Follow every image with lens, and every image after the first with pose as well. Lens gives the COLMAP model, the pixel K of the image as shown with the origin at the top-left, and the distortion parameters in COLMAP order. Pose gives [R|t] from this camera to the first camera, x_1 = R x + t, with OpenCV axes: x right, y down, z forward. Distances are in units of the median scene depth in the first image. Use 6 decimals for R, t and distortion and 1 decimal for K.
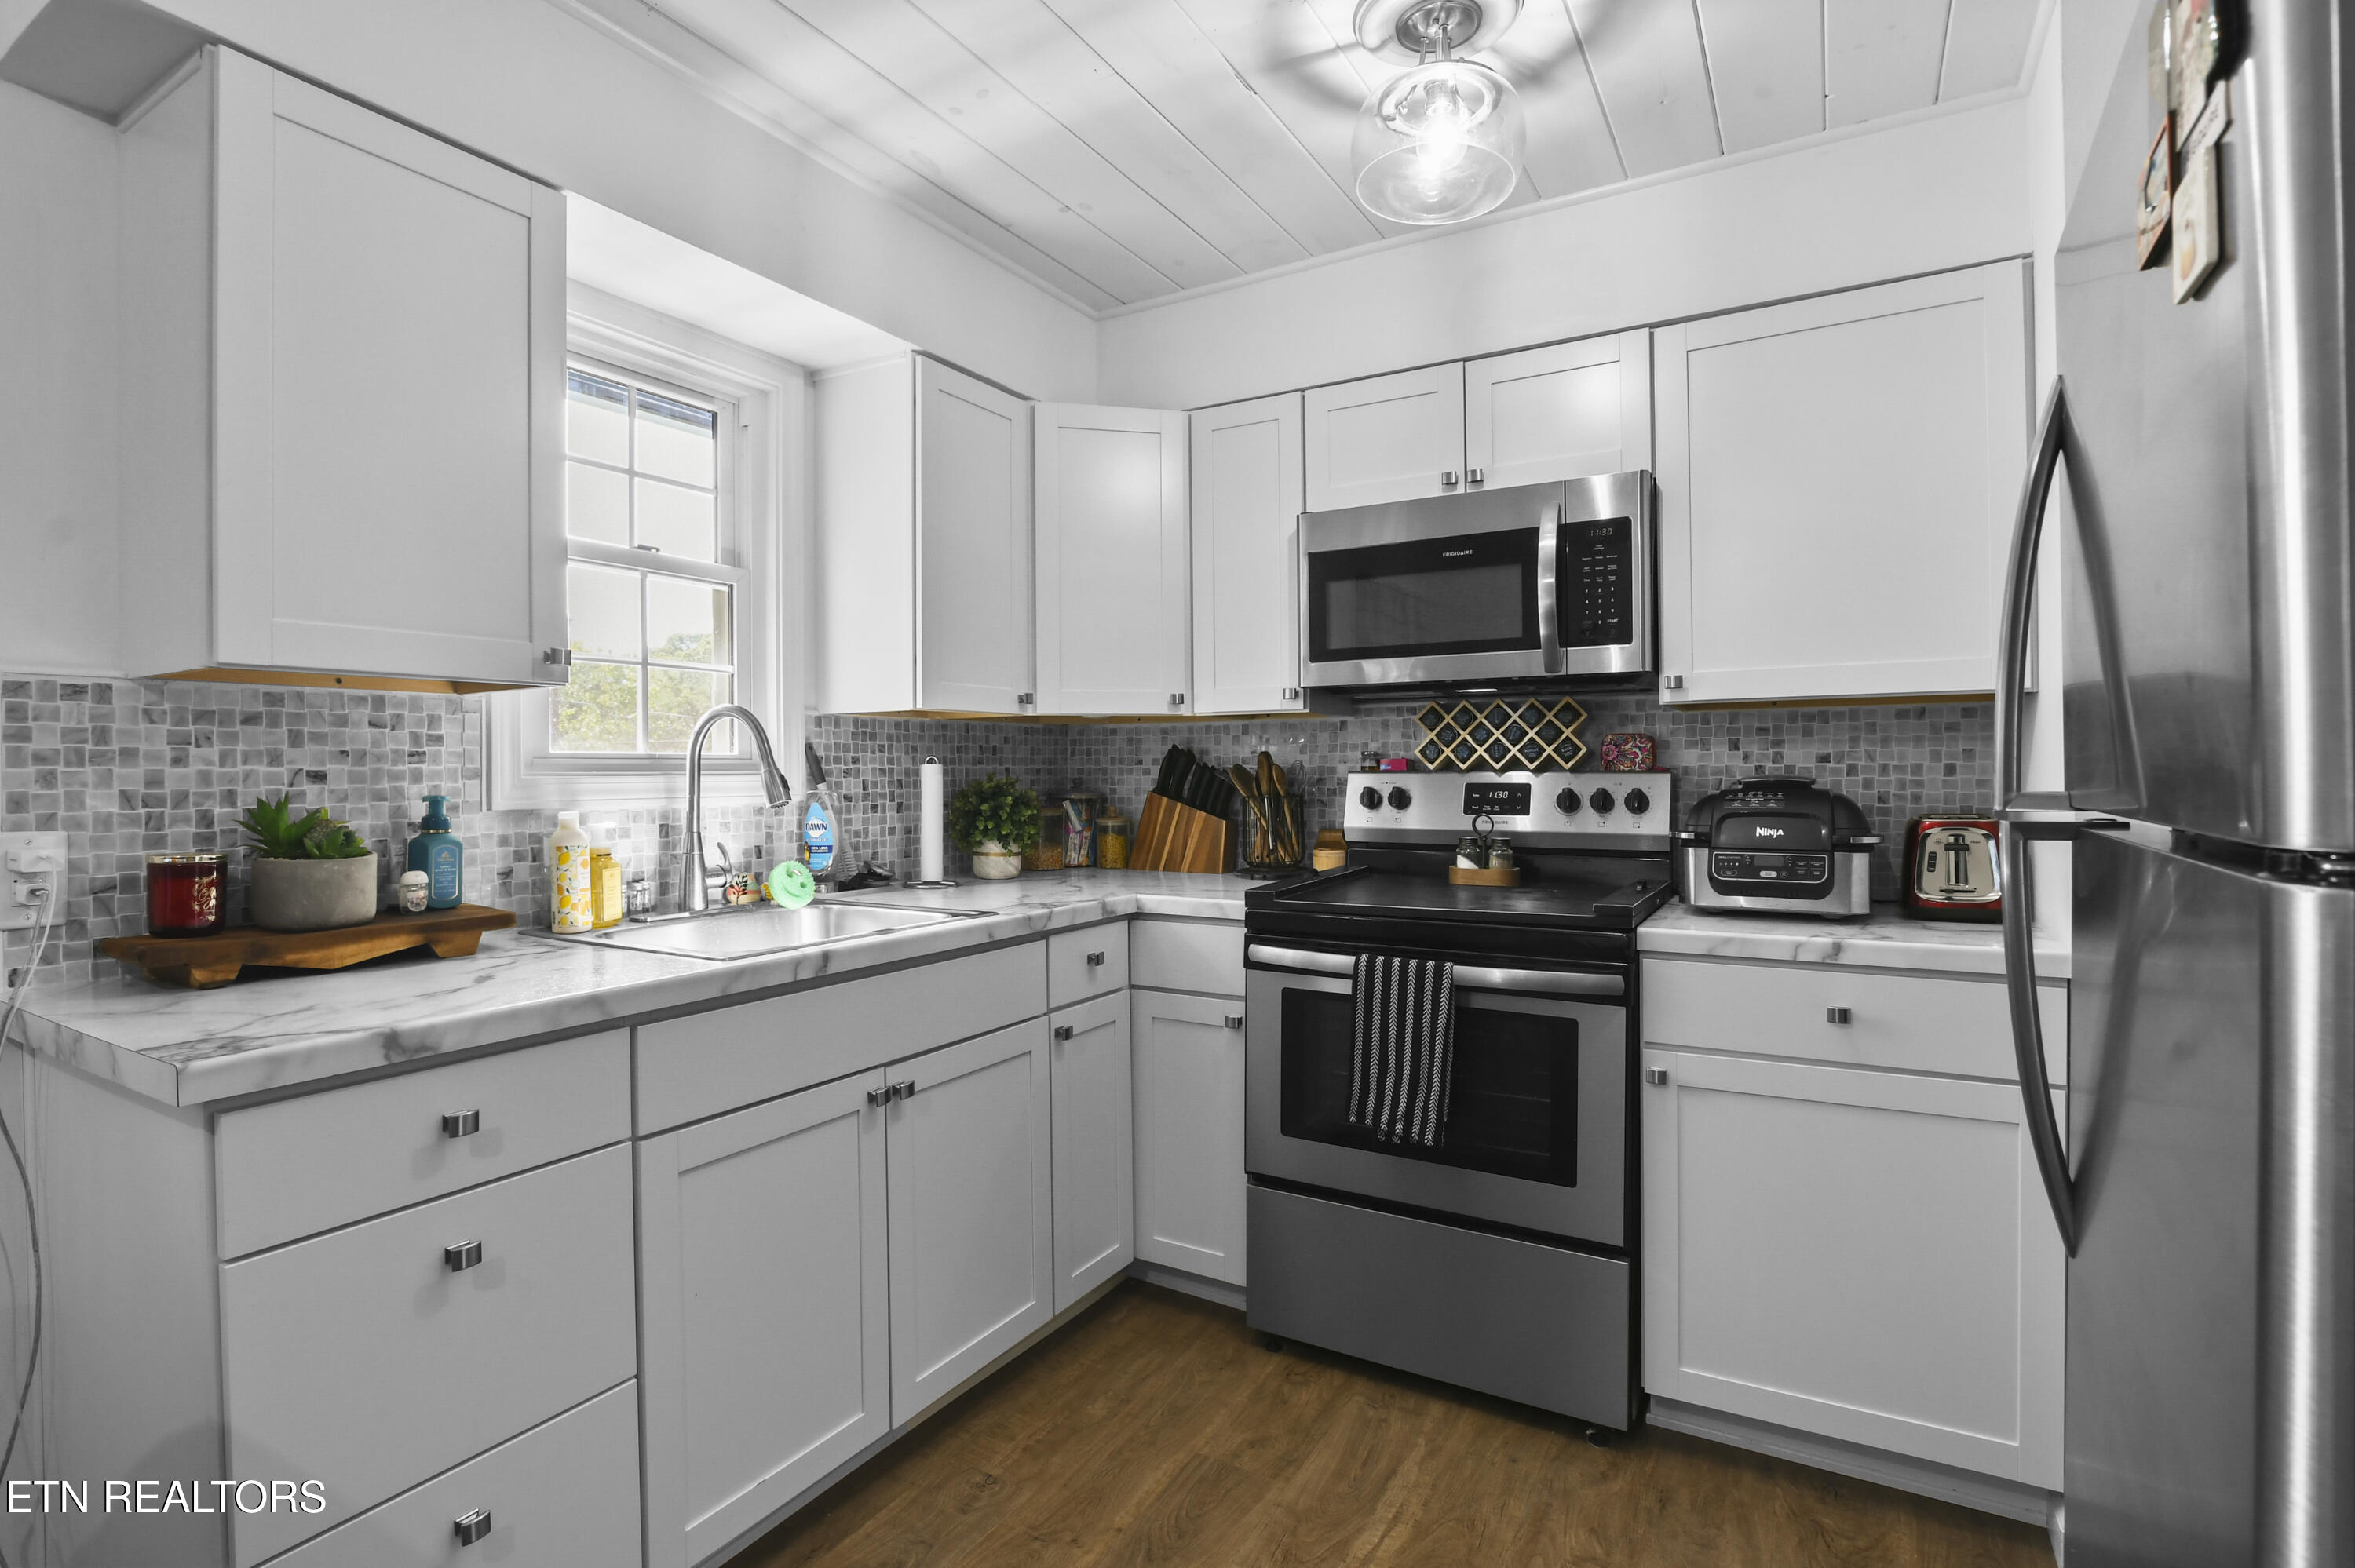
lens RADIAL K [[1119.9, 0, 1154.6], [0, 1119.9, 772.2], [0, 0, 1]] dist [-0.034171, 0.006448]
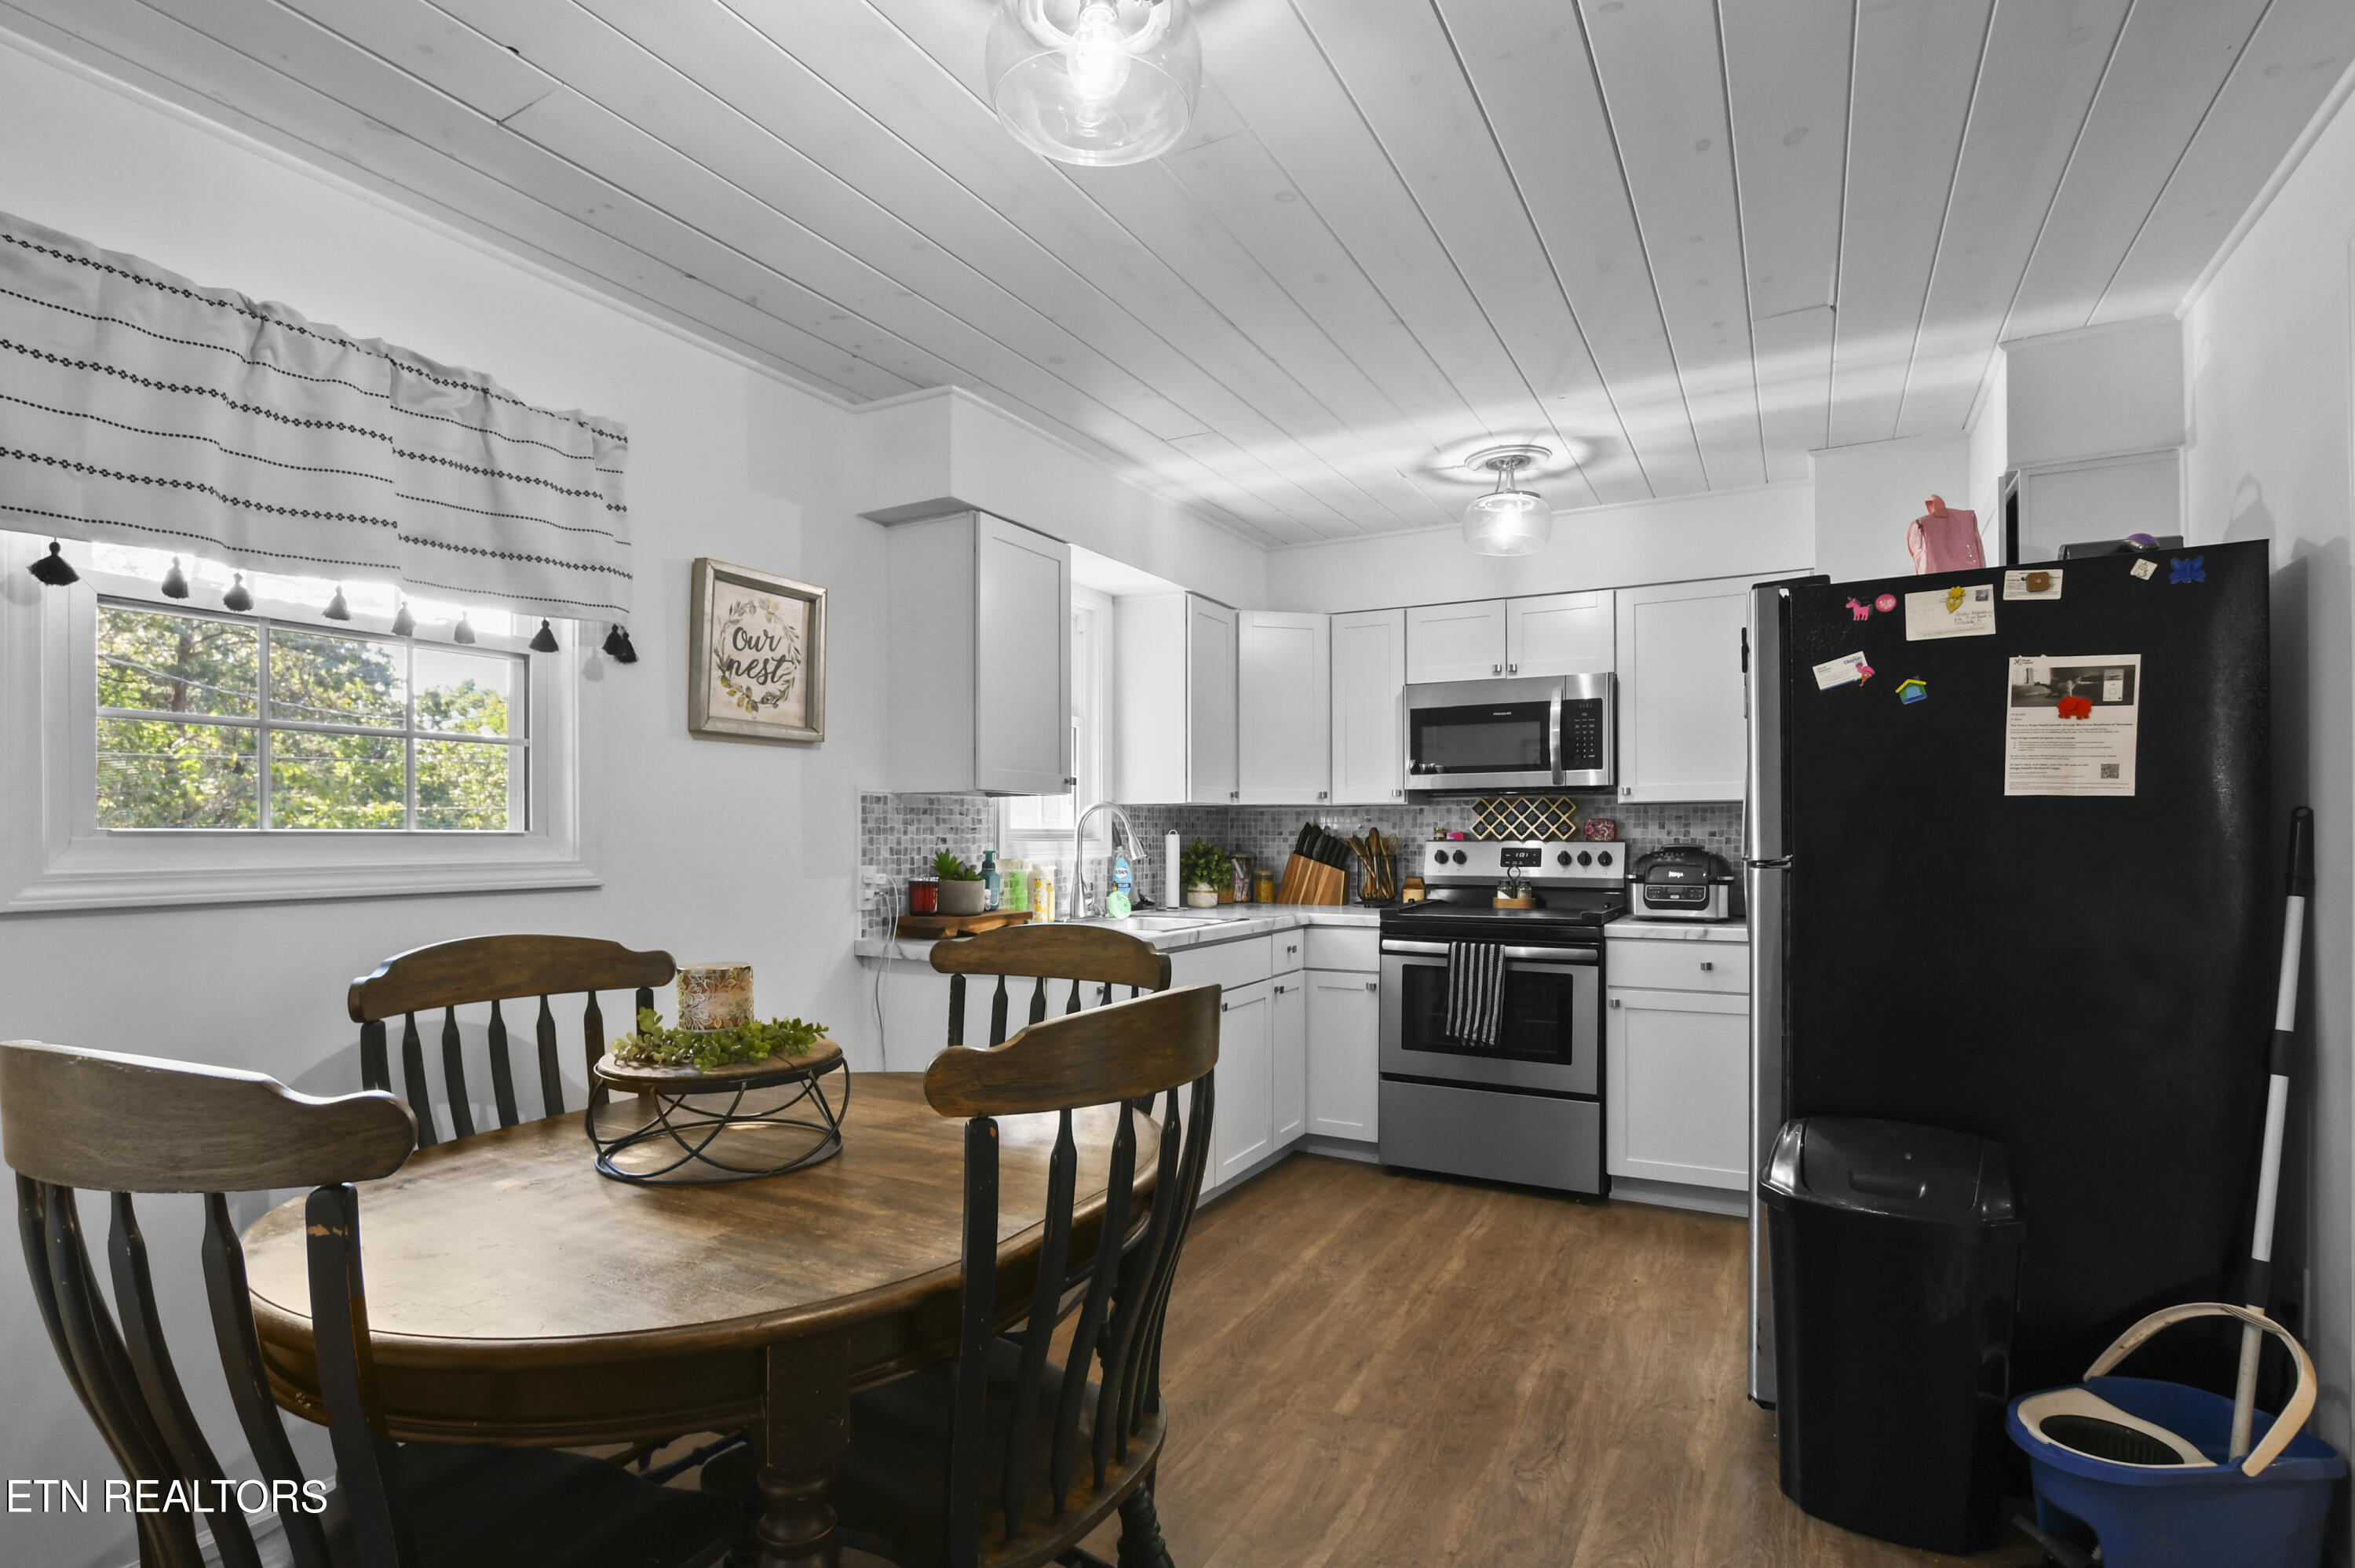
lens RADIAL K [[1145.4, 0, 1142.8], [0, 1145.4, 840.5], [0, 0, 1]] dist [-0.030074, 0.002495]
pose [[0.999795, 0.004965, 0.019644, -0.344971], [-0.004979, 0.999987, 0.000705, 0.000534], [-0.019640, -0.000803, 0.999807, -0.817188]]
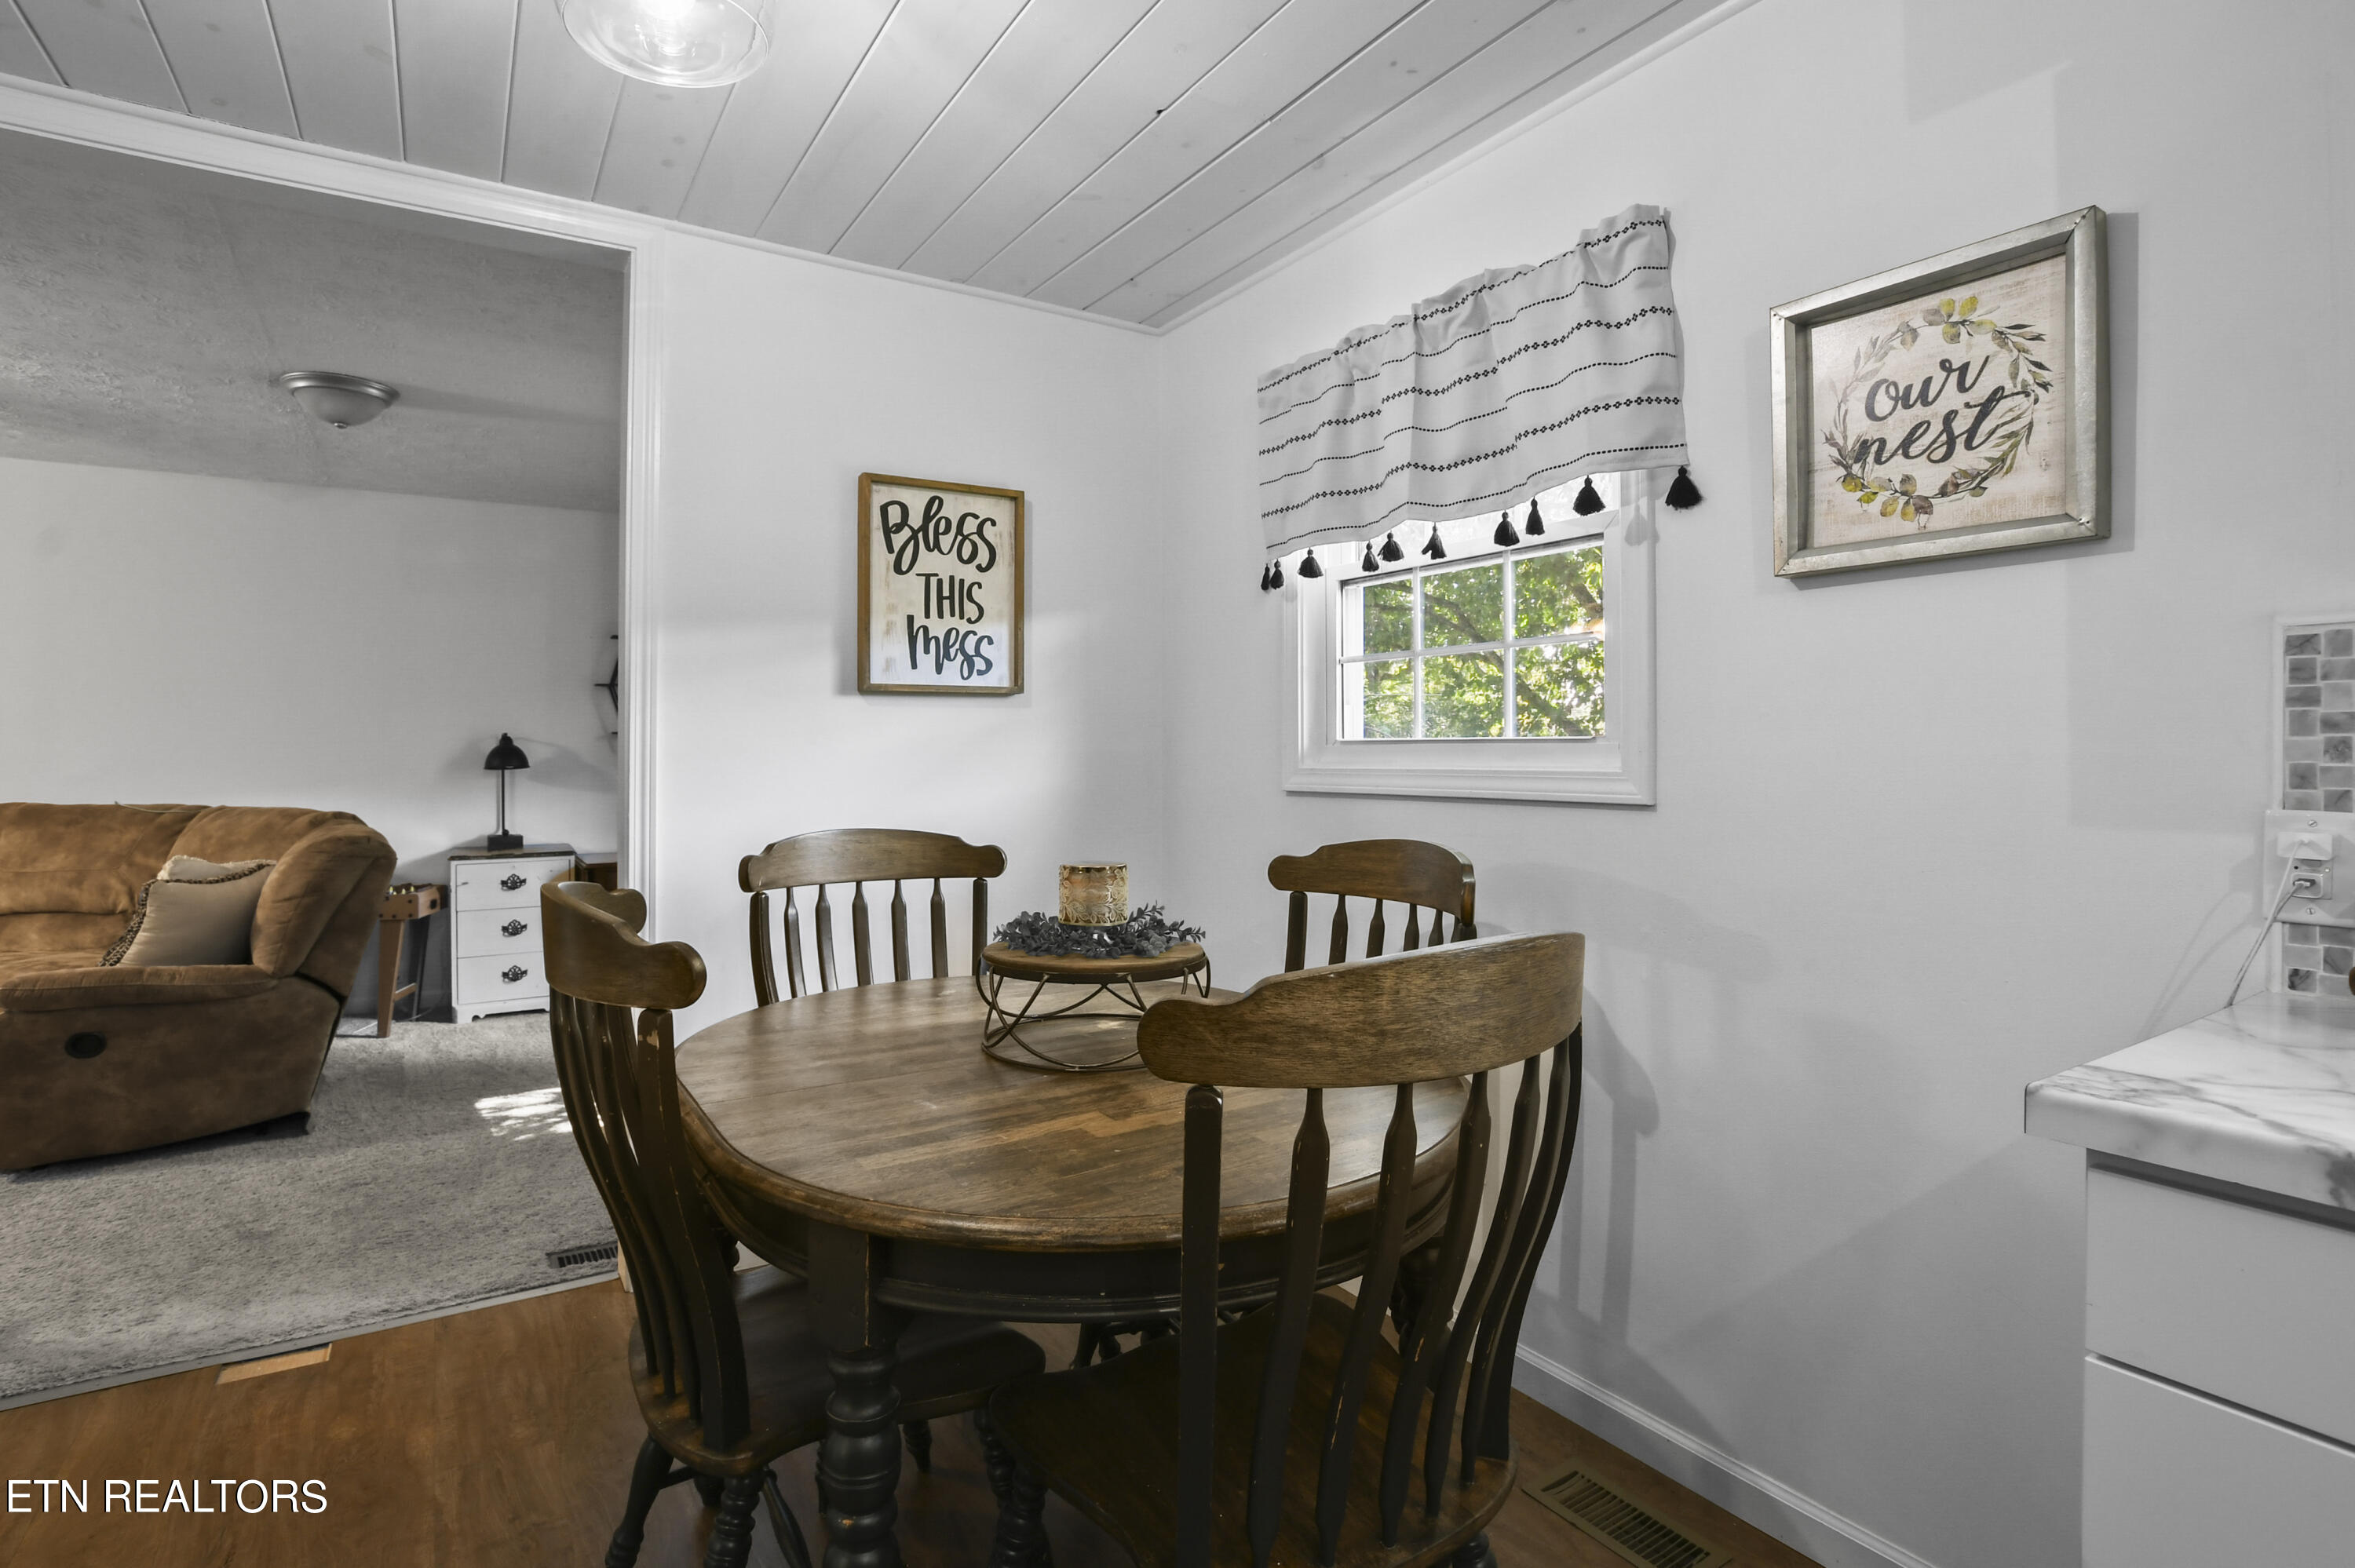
lens RADIAL K [[1119.9, 0, 1135.7], [0, 1119.9, 747.9], [0, 0, 1]] dist [-0.034171, 0.006448]
pose [[-0.455792, 0.005293, -0.890071, 0.087773], [0.001799, 0.999986, 0.005025, -0.000337], [0.890085, 0.000689, -0.455795, 0.364392]]
